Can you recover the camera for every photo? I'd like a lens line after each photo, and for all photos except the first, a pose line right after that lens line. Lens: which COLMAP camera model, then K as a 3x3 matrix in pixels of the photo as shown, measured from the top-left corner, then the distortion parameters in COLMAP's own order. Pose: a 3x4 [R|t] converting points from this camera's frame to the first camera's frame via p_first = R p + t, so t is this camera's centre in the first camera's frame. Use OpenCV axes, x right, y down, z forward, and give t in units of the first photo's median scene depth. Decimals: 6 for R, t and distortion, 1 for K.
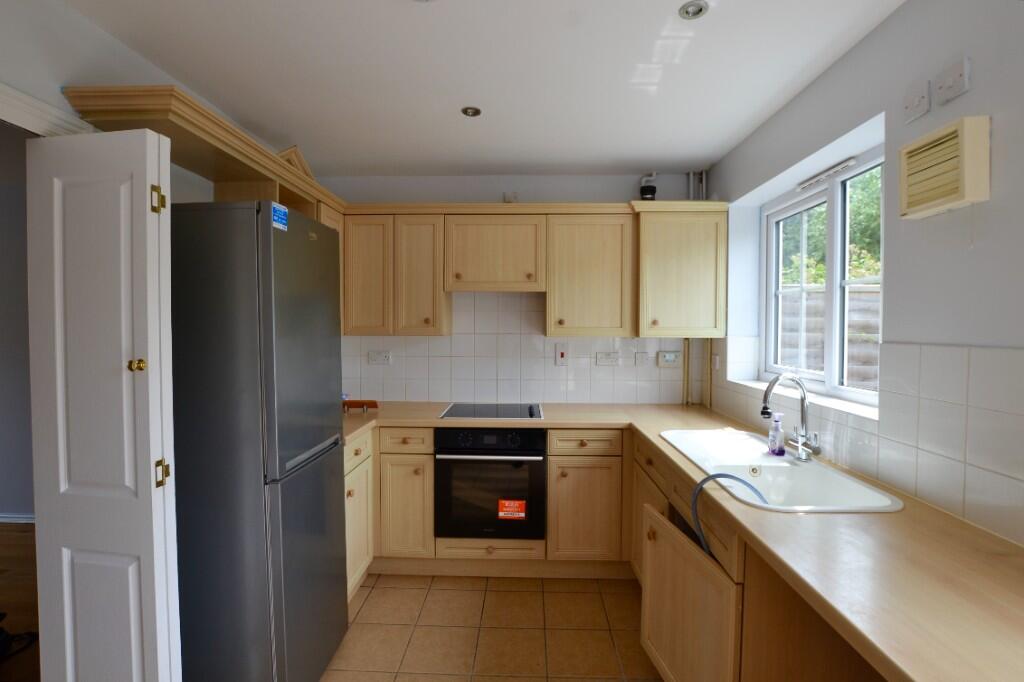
lens RADIAL K [[456.4, 0, 511.6], [0, 456.4, 333.0], [0, 0, 1]] dist [-0.048304, 0.010175]
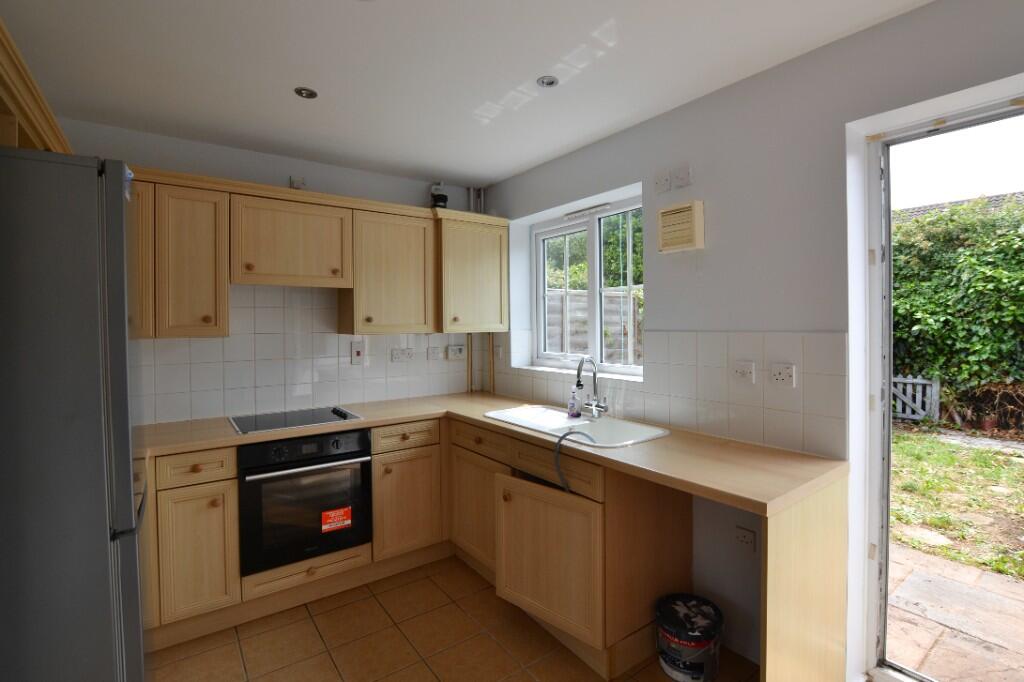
lens RADIAL K [[486.4, 0, 514.8], [0, 486.4, 316.4], [0, 0, 1]] dist [-0.037166, 0.000422]
pose [[0.780129, -0.002299, 0.625614, -0.329110], [0.020987, 0.999527, -0.022498, -0.000501], [-0.625266, 0.030682, 0.779808, -0.019635]]
